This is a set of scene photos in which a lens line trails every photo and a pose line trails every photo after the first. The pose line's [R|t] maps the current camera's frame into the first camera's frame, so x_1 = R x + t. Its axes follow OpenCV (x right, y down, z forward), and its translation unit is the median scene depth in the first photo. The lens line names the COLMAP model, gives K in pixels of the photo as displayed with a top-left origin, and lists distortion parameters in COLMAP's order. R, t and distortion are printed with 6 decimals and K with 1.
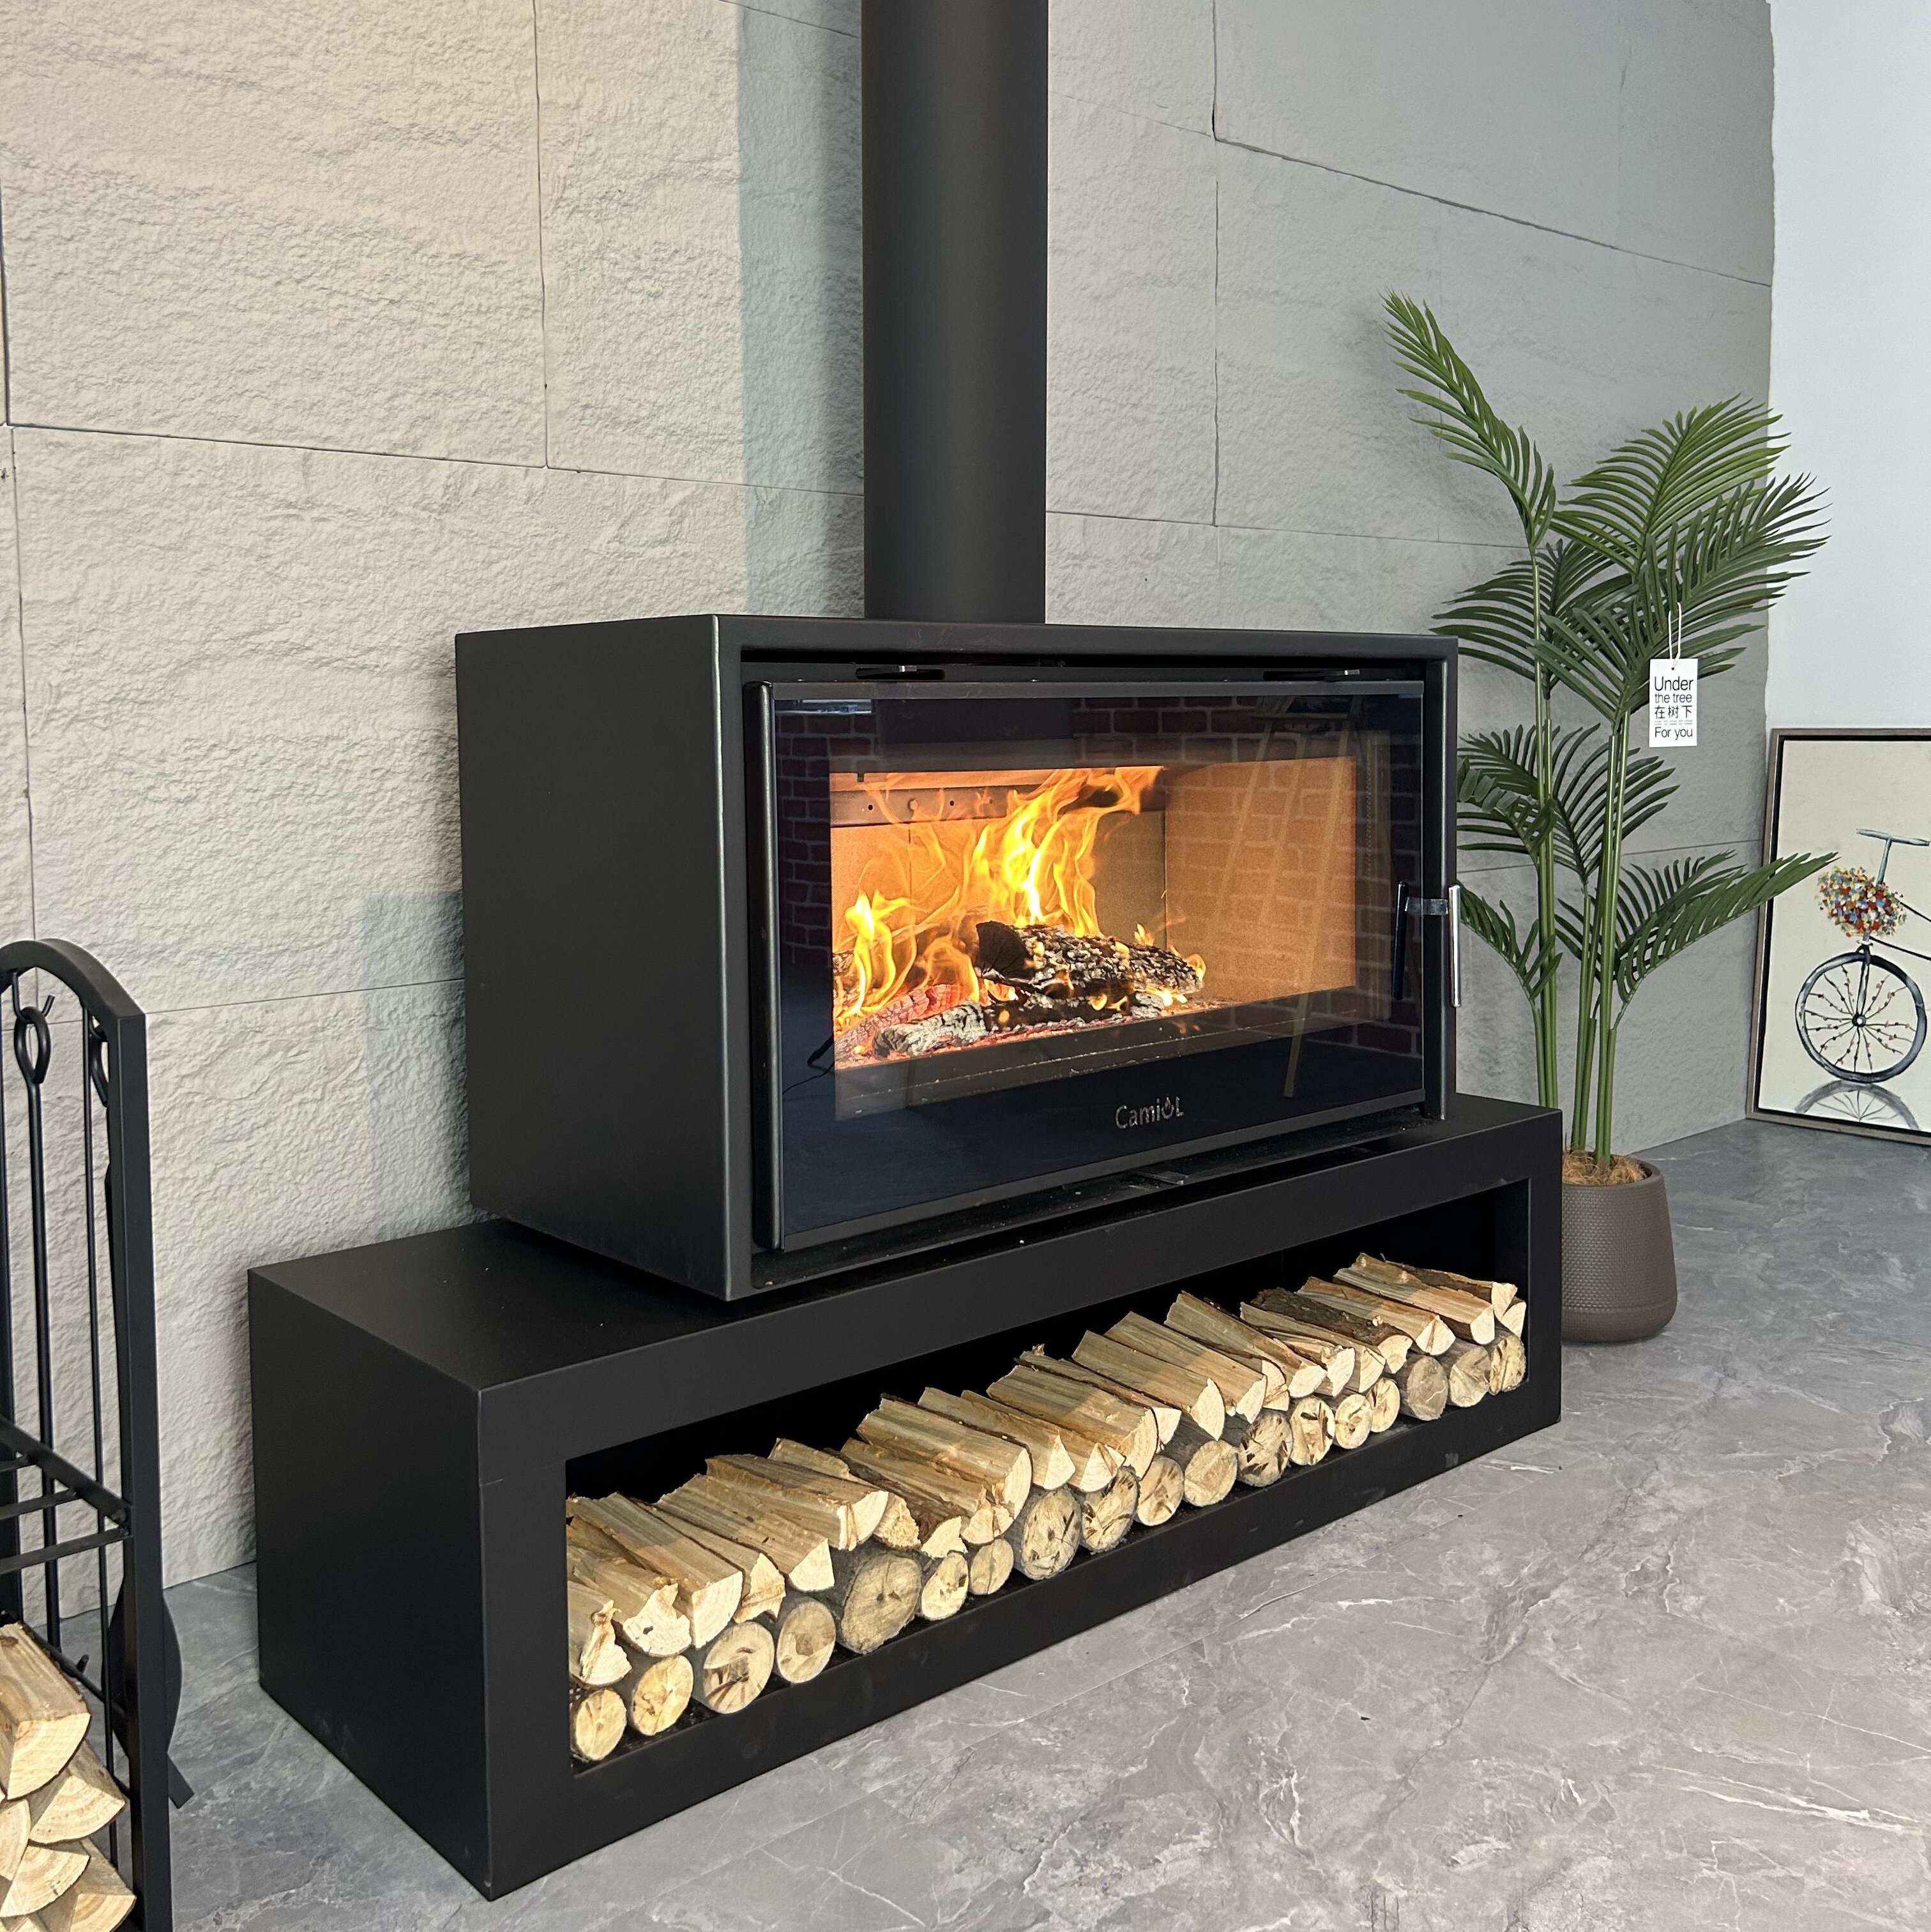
lens RADIAL K [[1988.7, 0, 960.9], [0, 1988.7, 809.9], [0, 0, 1]] dist [0.003248, 0.006463]
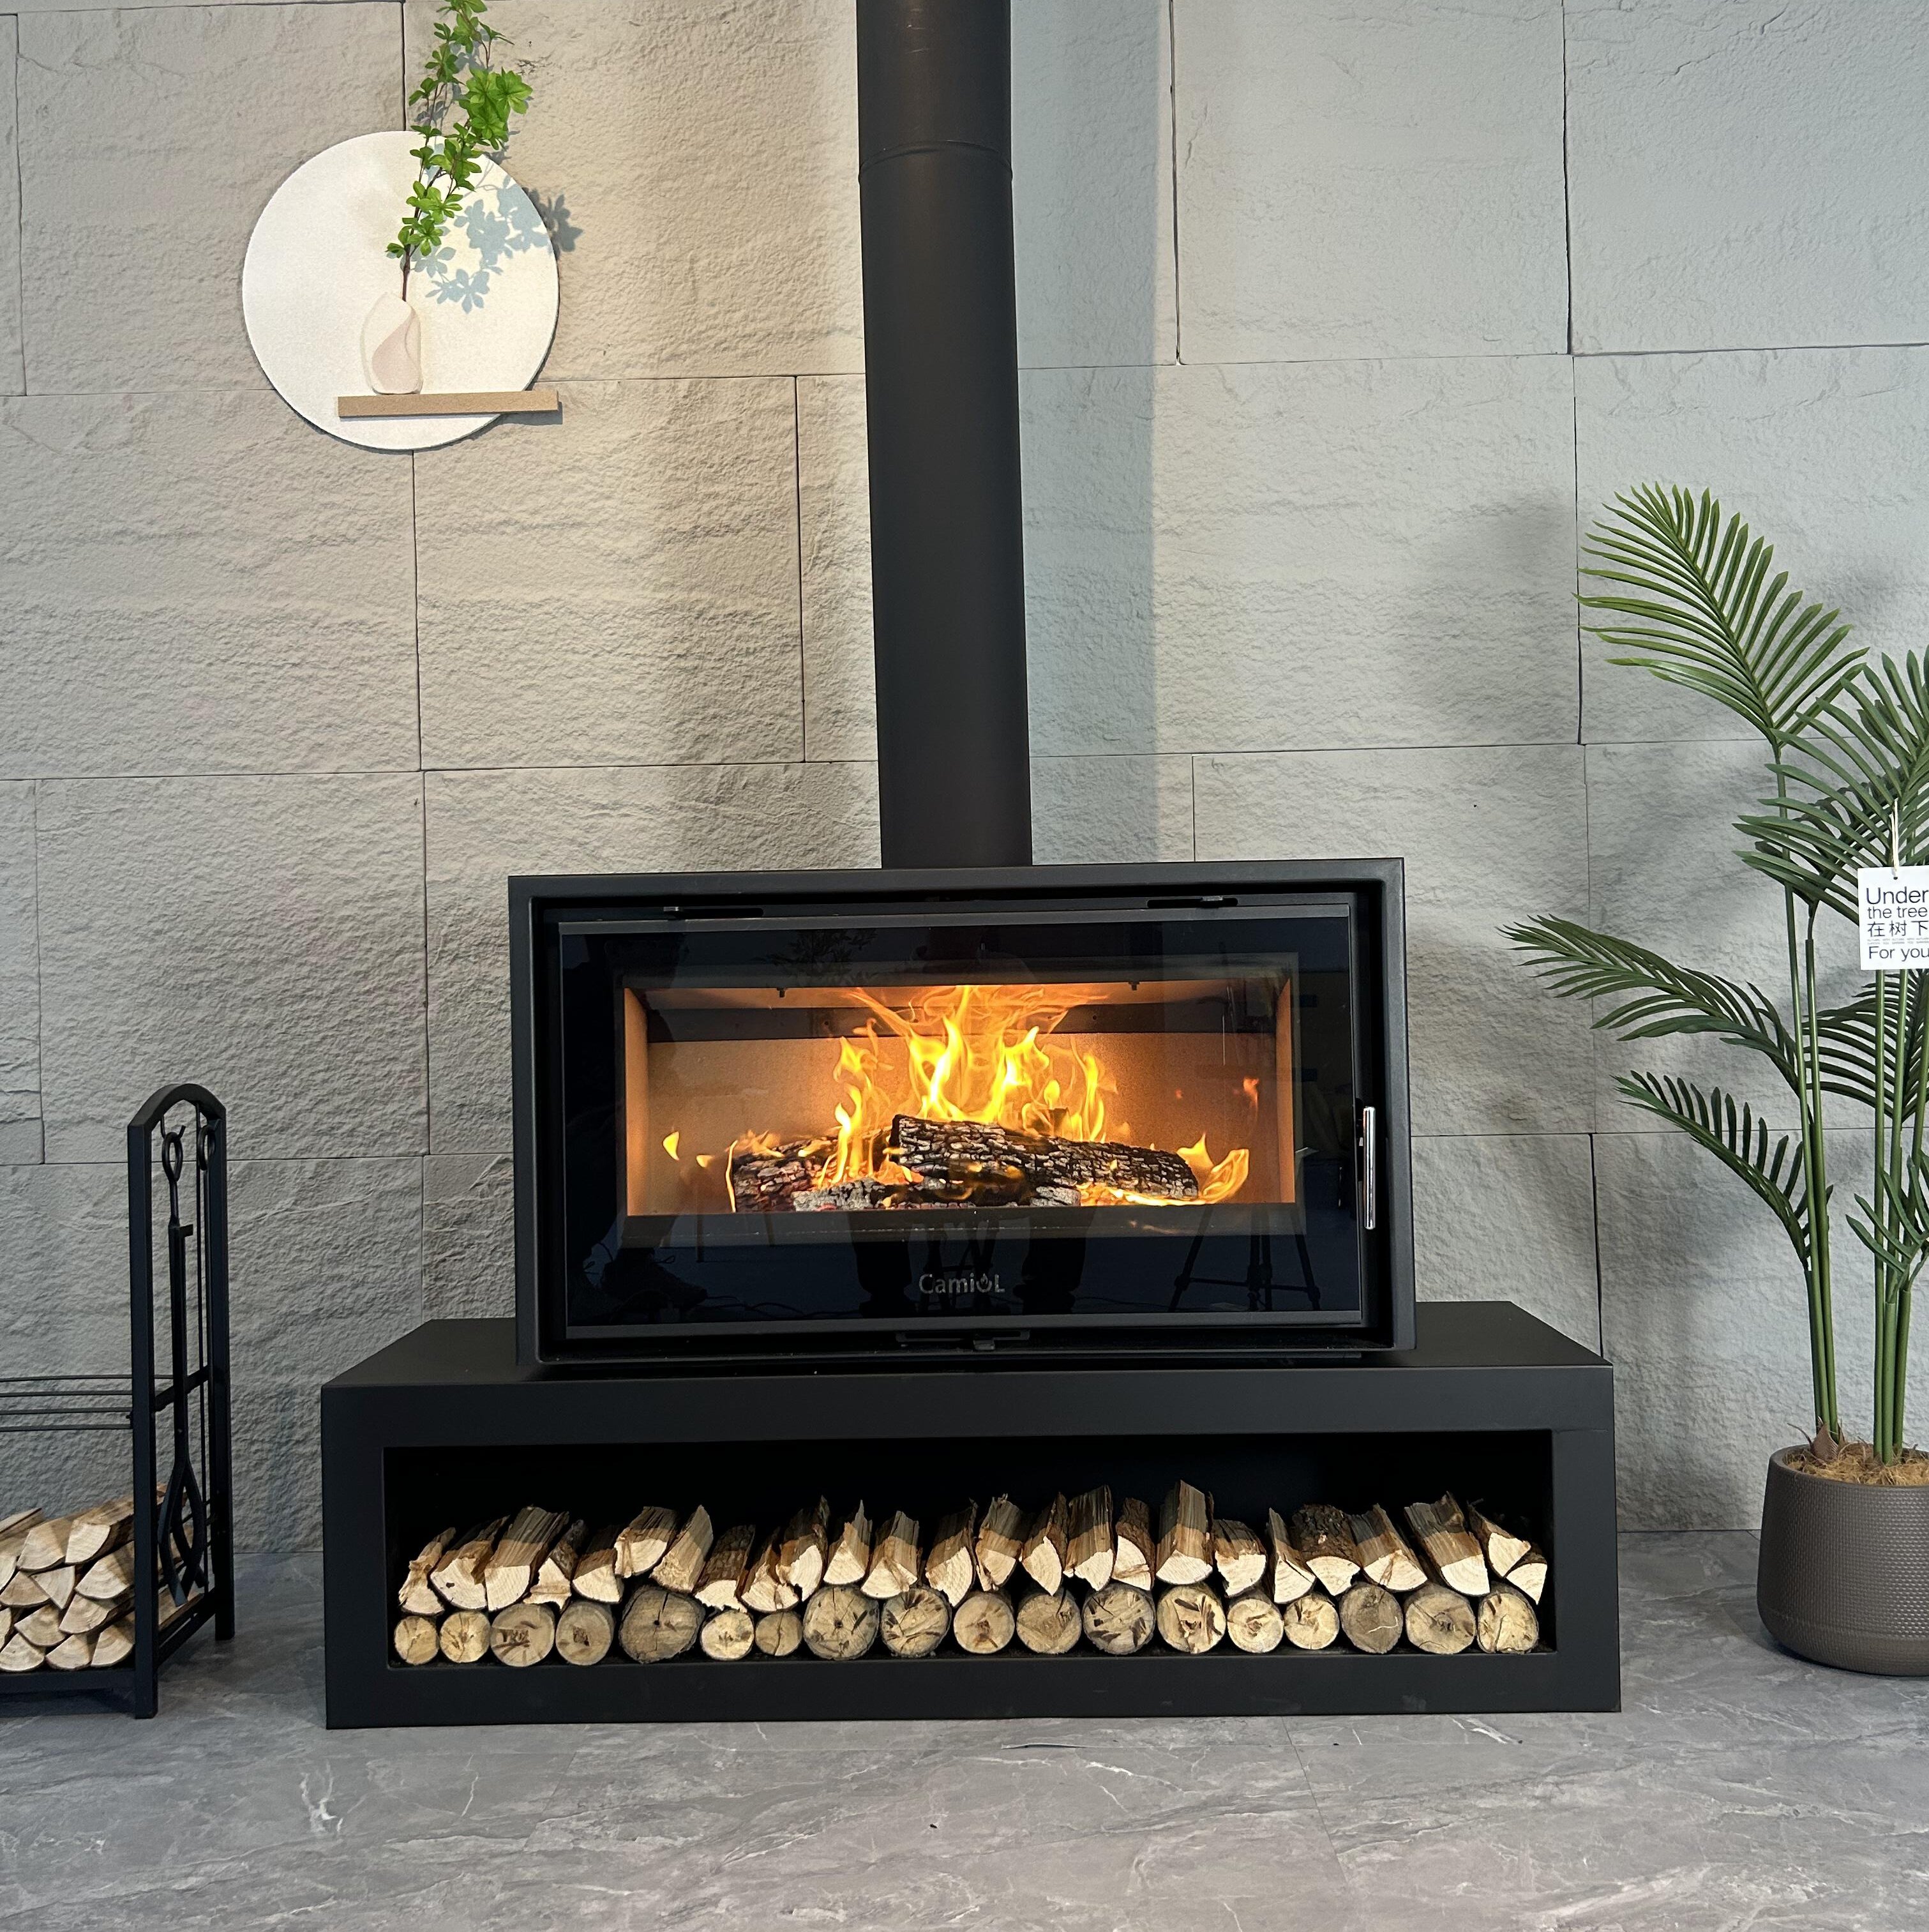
lens RADIAL K [[1982.7, 0, 960.8], [0, 1982.7, 918.9], [0, 0, 1]] dist [0.019354, -0.018650]
pose [[0.736315, -0.026468, -0.676121, 0.863292], [-0.022790, 0.997698, -0.063877, 0.014007], [0.676255, 0.062442, 0.734017, 0.134169]]
